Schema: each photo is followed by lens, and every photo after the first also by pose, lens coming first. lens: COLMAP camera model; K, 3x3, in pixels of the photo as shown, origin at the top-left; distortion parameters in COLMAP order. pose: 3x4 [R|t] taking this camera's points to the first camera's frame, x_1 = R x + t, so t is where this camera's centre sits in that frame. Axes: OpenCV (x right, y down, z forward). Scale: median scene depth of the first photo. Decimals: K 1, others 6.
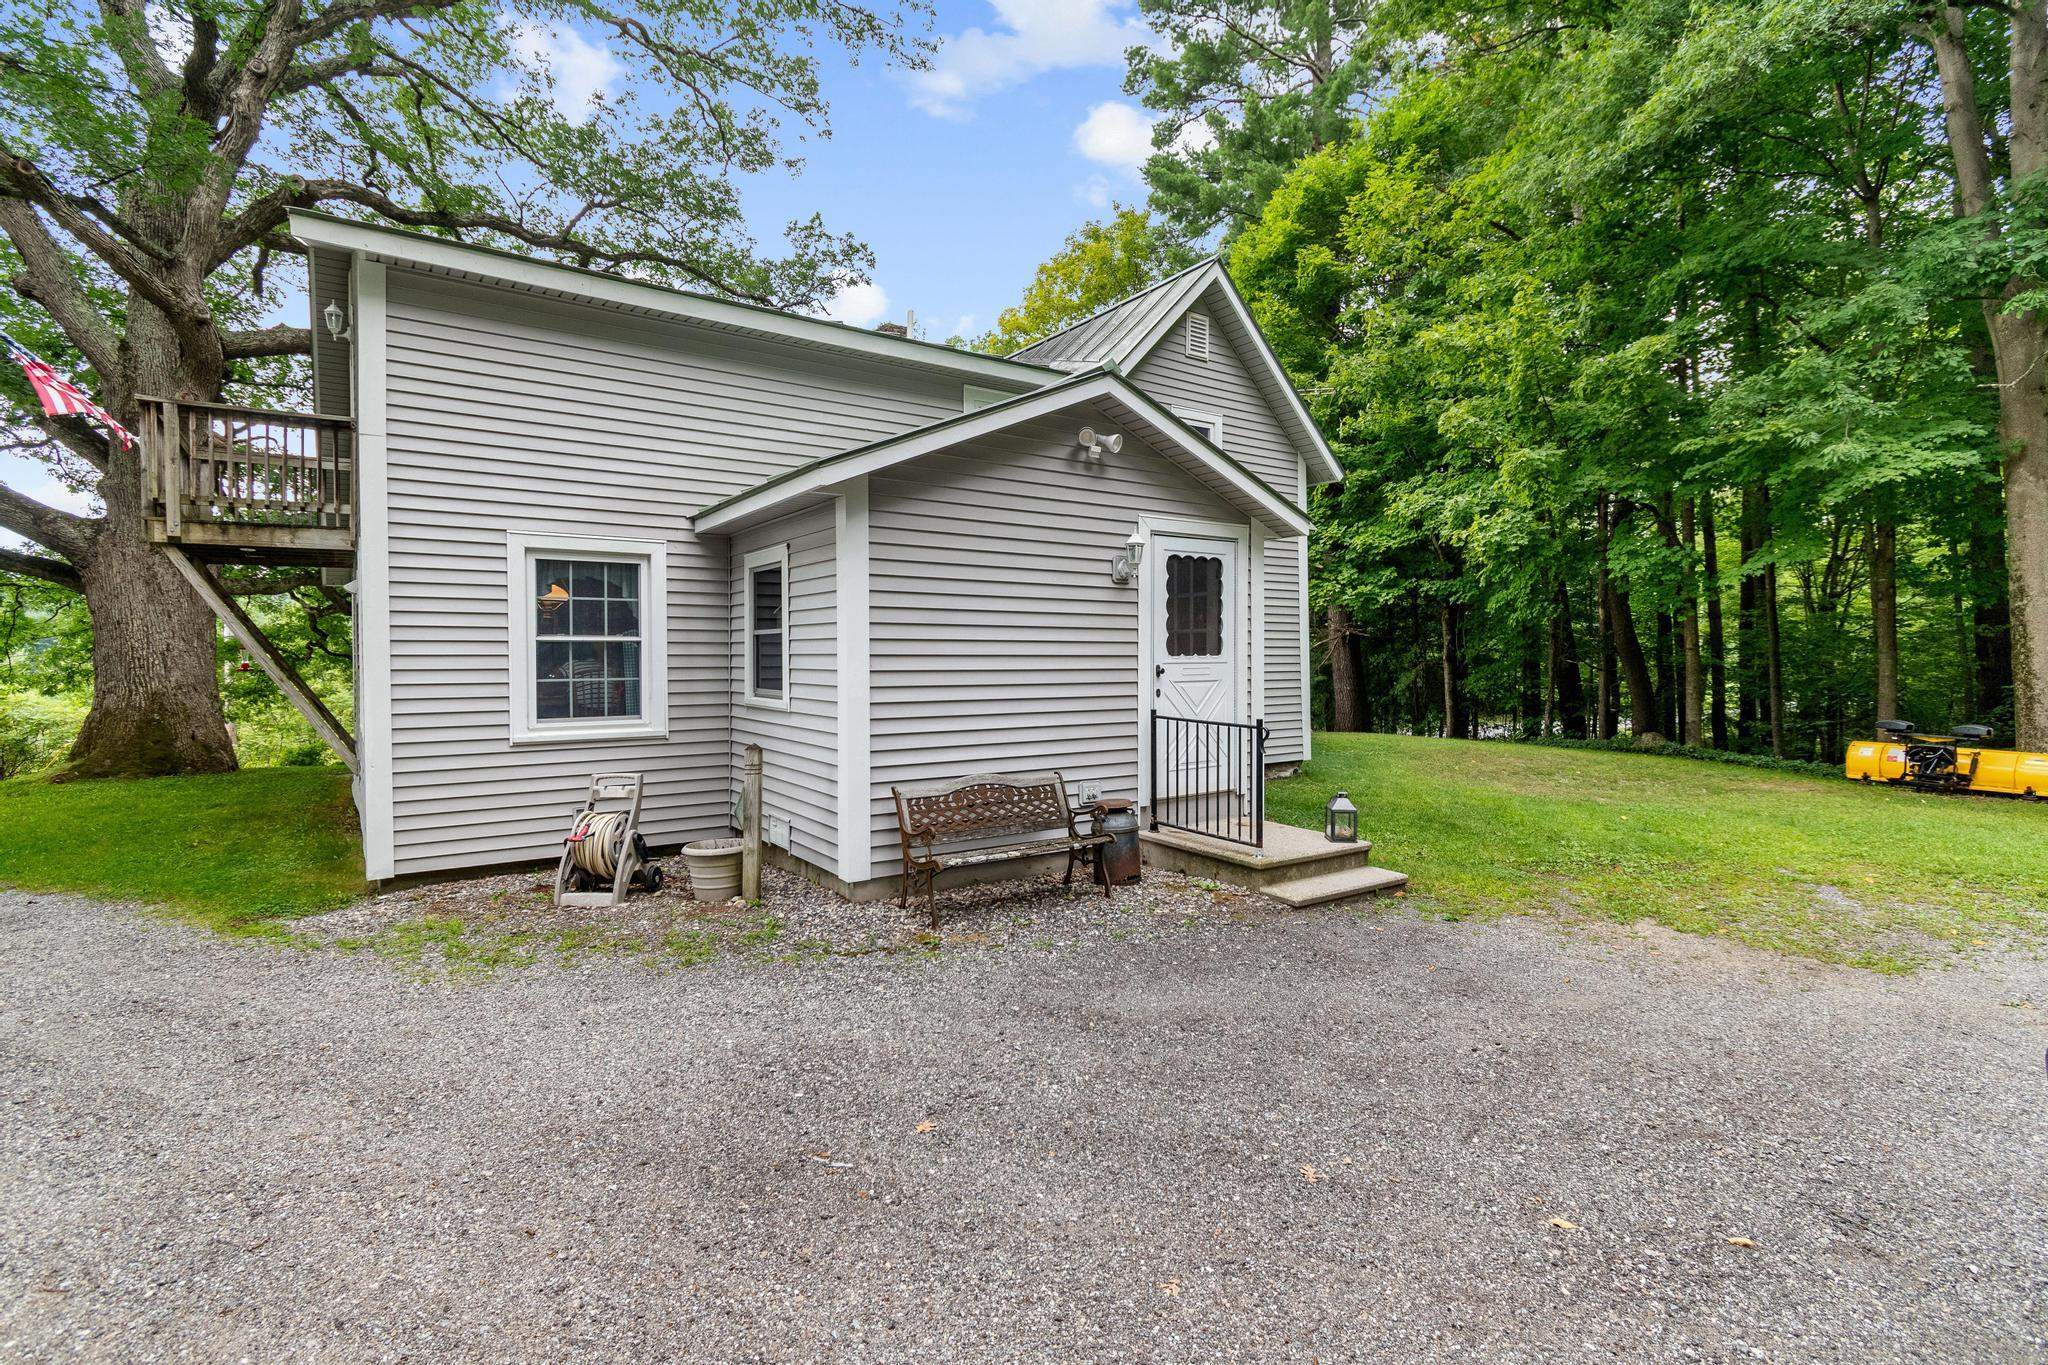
lens RADIAL K [[961.6, 0, 1012.0], [0, 961.6, 665.1], [0, 0, 1]] dist [0.005280, -0.004392]
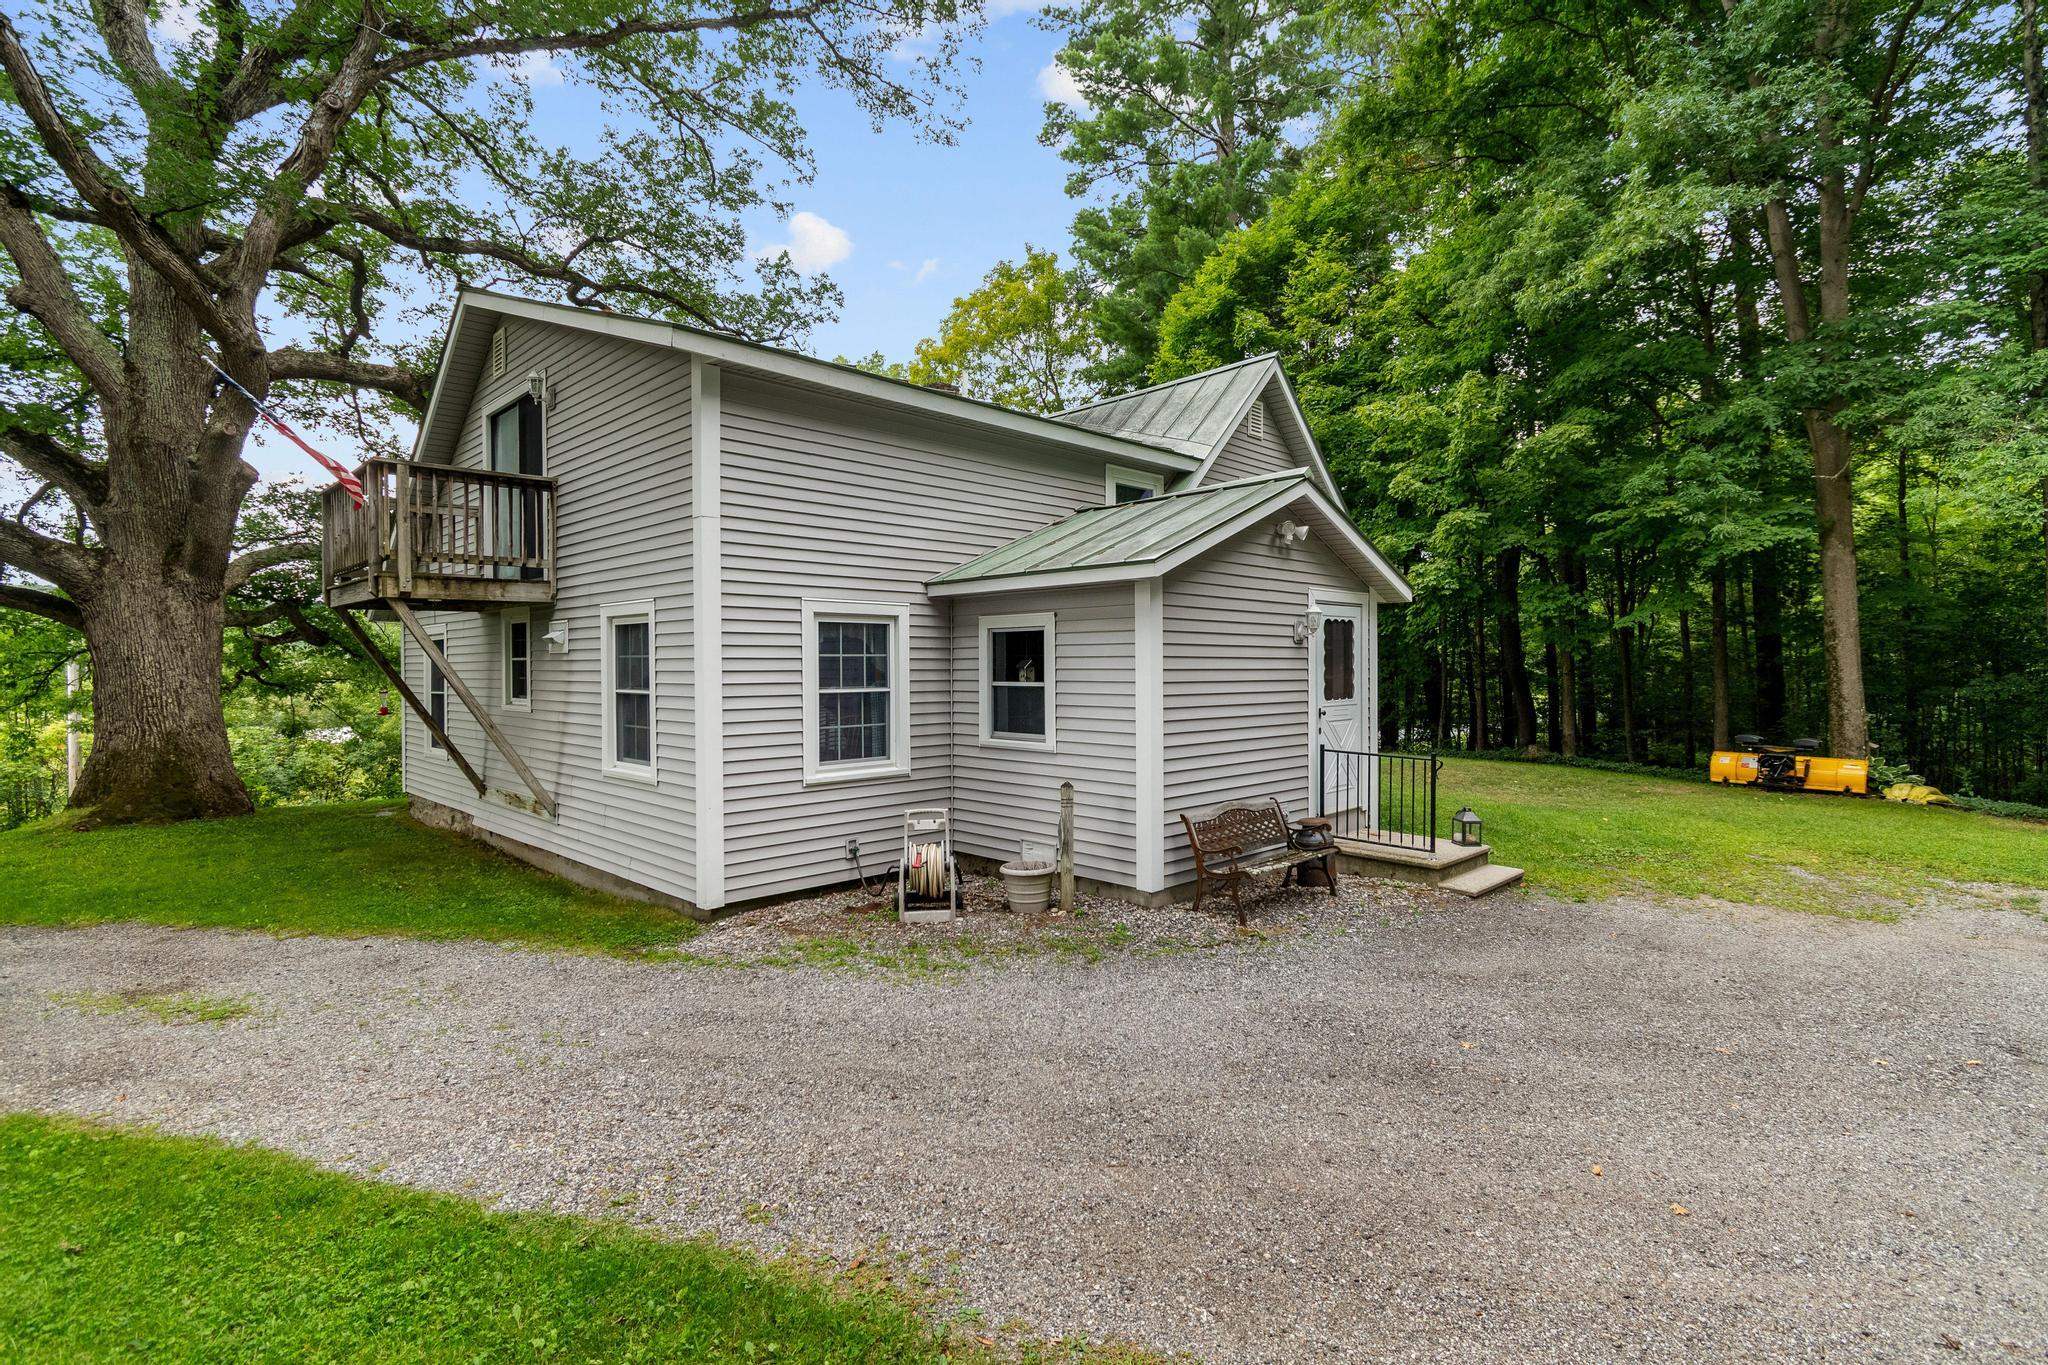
lens RADIAL K [[961.6, 0, 1019.0], [0, 961.6, 667.8], [0, 0, 1]] dist [0.005280, -0.004392]
pose [[0.985653, -0.003389, 0.168753, -0.425910], [0.005226, 0.999932, -0.010439, -0.040095], [-0.168706, 0.011171, 0.985603, -0.153378]]
